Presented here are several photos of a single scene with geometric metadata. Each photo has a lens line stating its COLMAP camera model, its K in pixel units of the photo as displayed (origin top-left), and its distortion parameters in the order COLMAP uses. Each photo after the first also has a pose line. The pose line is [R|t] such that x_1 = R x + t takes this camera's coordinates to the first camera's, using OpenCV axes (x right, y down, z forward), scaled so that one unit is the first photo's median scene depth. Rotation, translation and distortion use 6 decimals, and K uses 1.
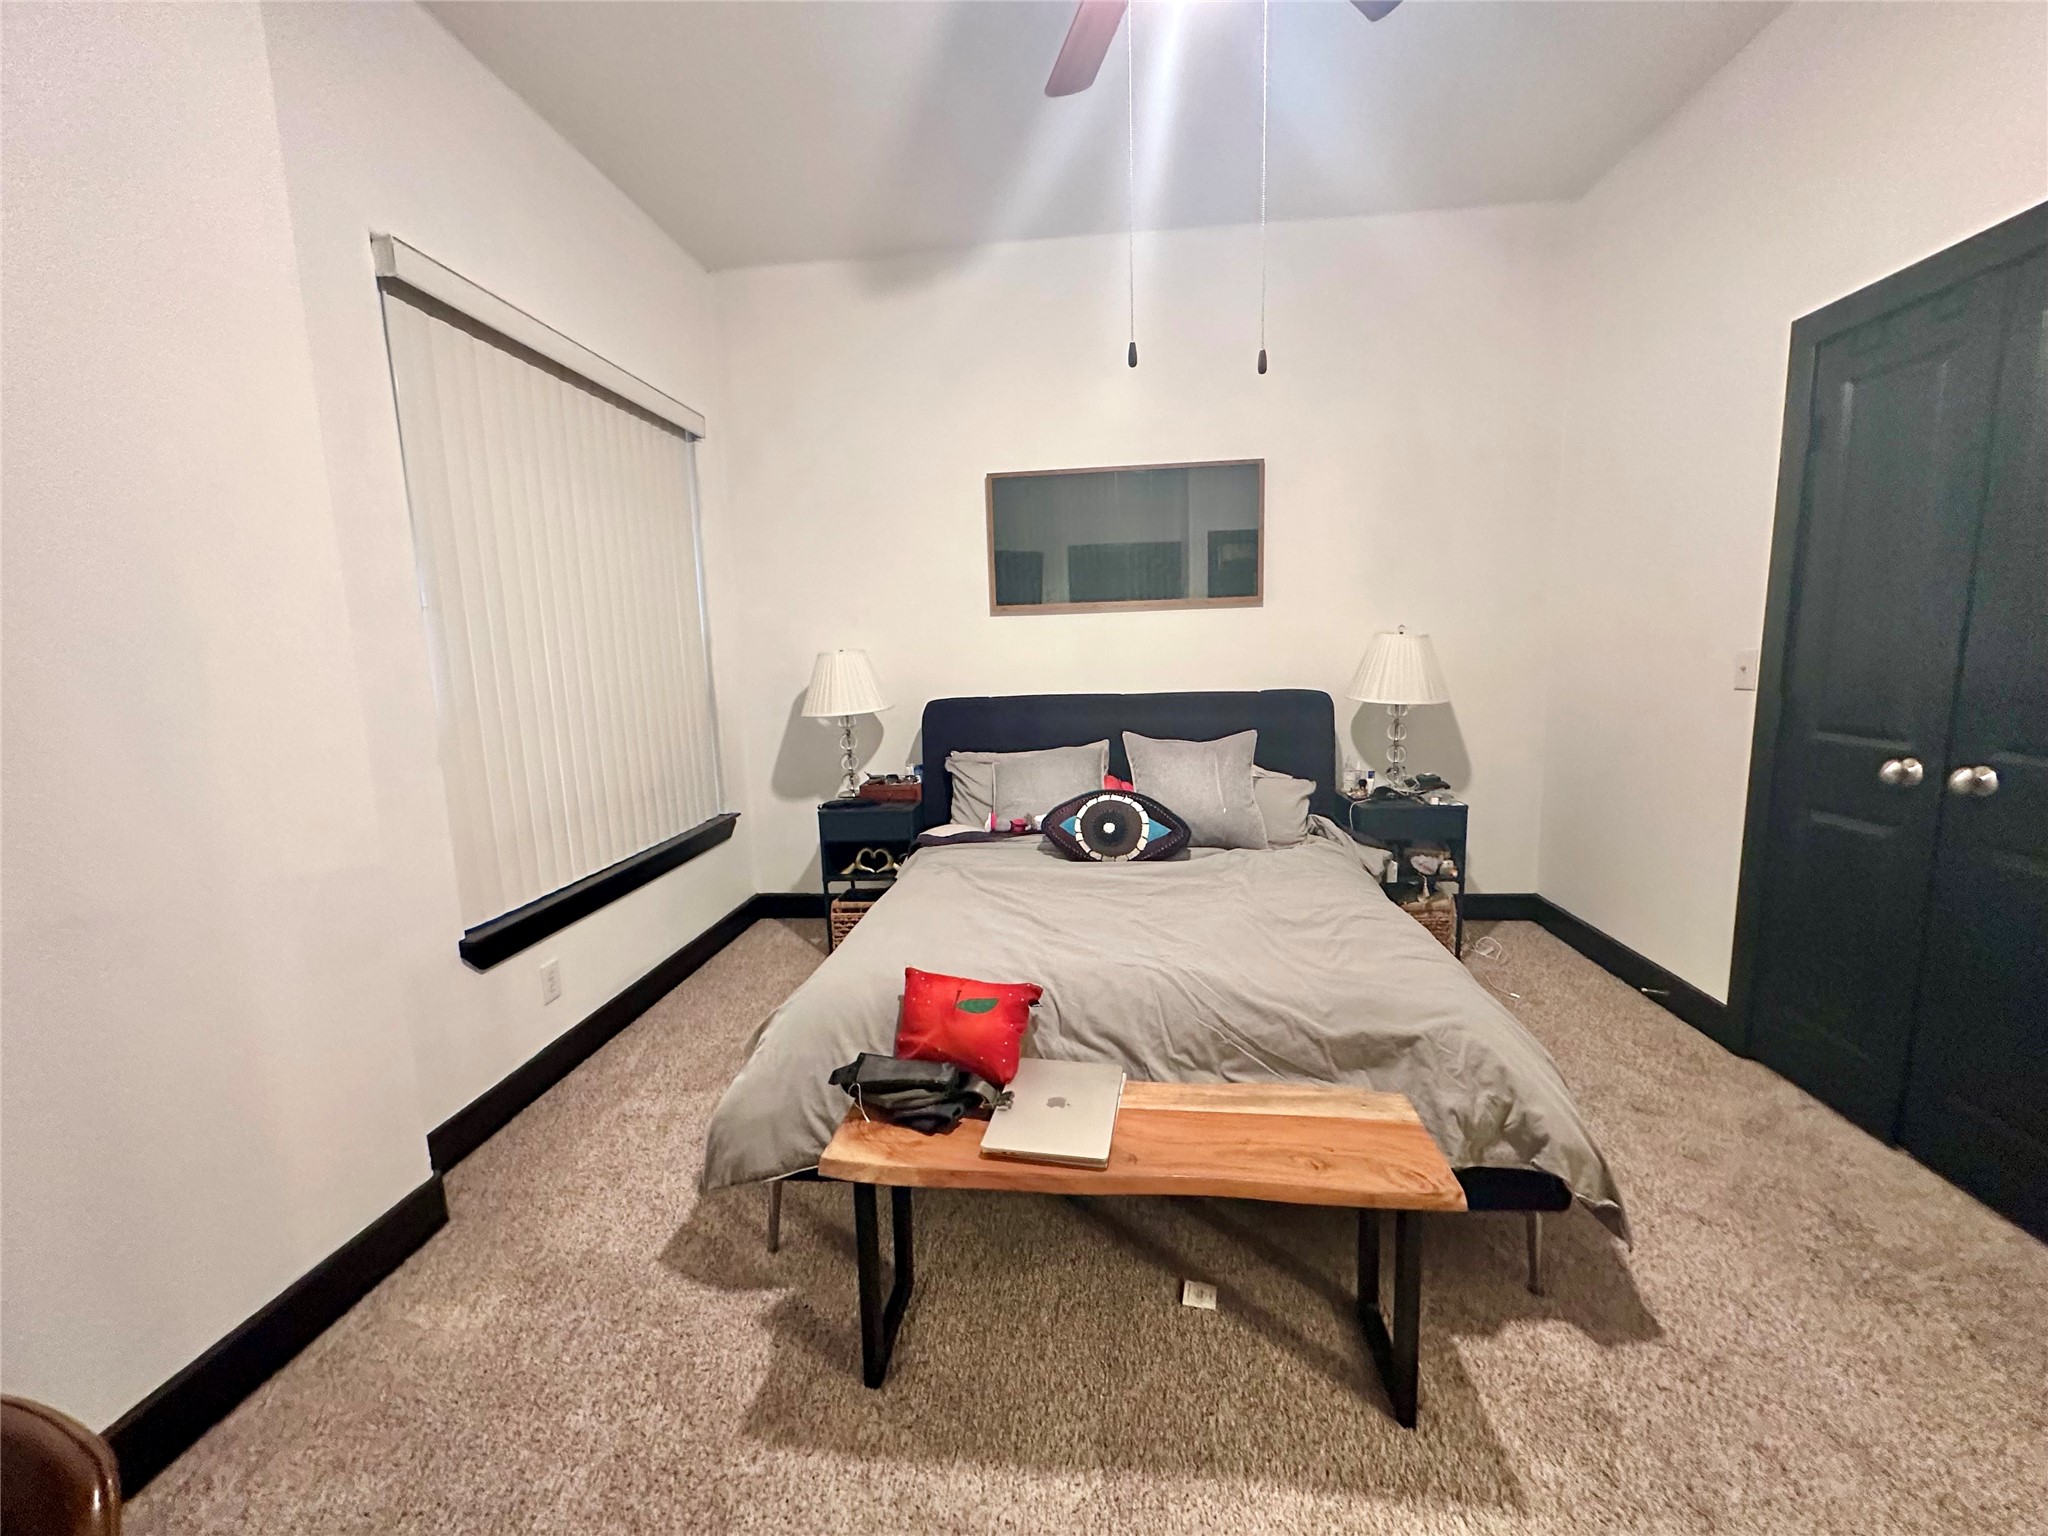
lens RADIAL K [[812.3, 0, 1029.1], [0, 812.3, 765.7], [0, 0, 1]] dist [-0.002335, 0.000562]
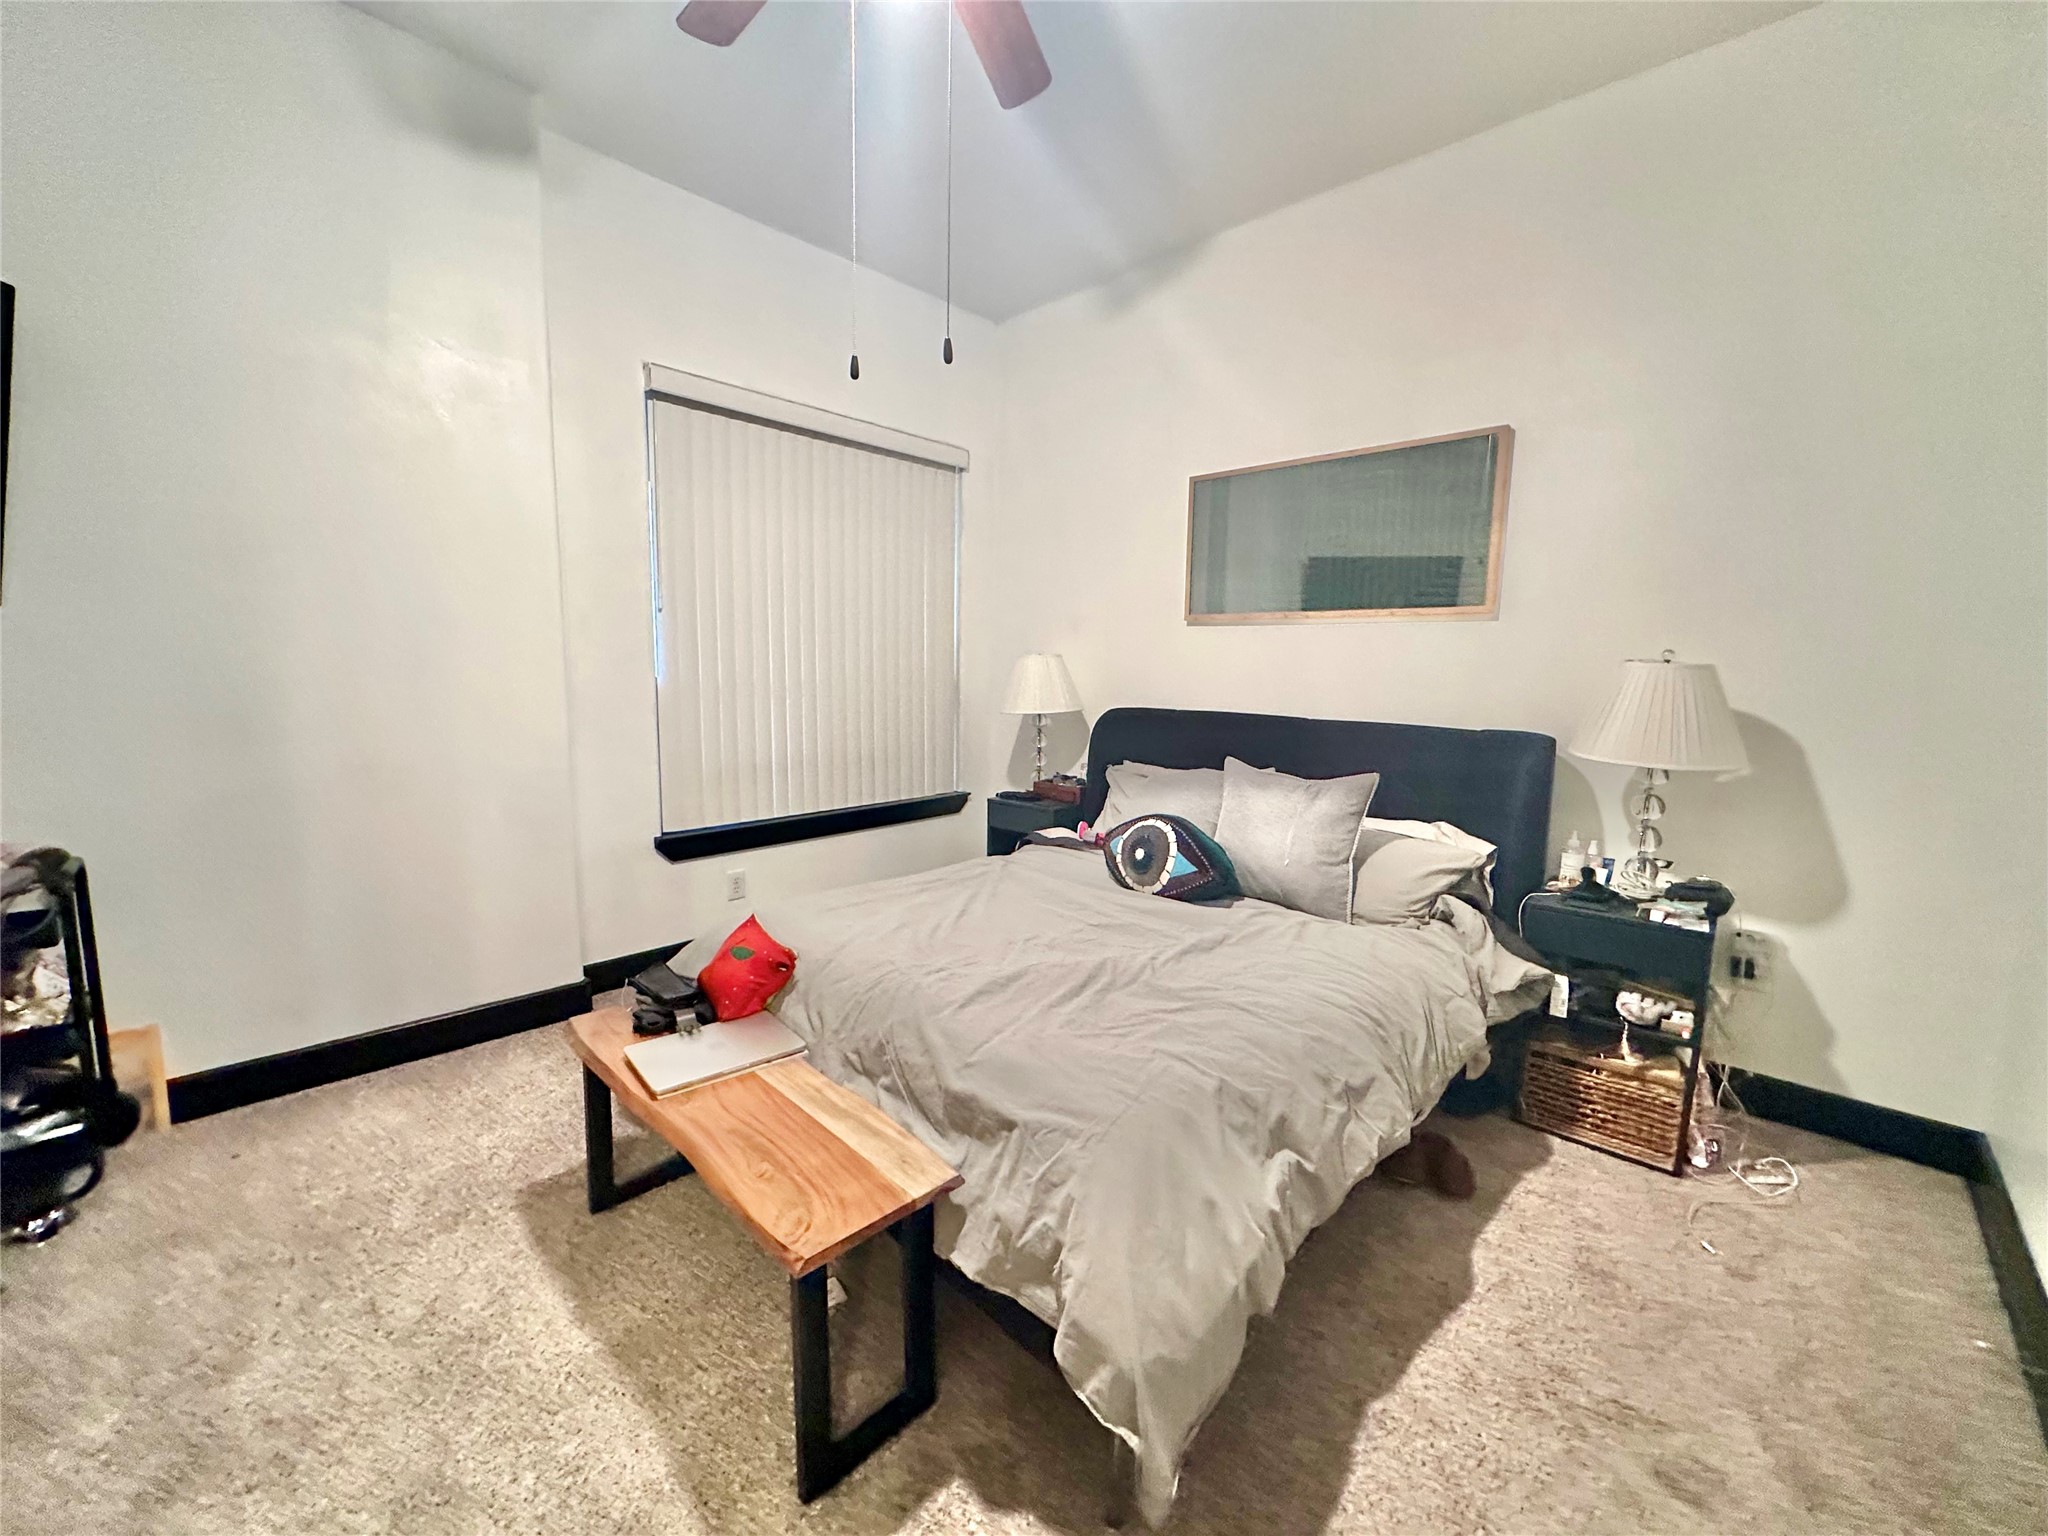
lens RADIAL K [[812.3, 0, 1026.1], [0, 812.3, 766.2], [0, 0, 1]] dist [-0.002335, 0.000562]
pose [[0.788366, 0.123286, -0.602727, 0.533639], [-0.131731, 0.990820, 0.030365, -0.032944], [0.600937, 0.055458, 0.797370, 0.178086]]
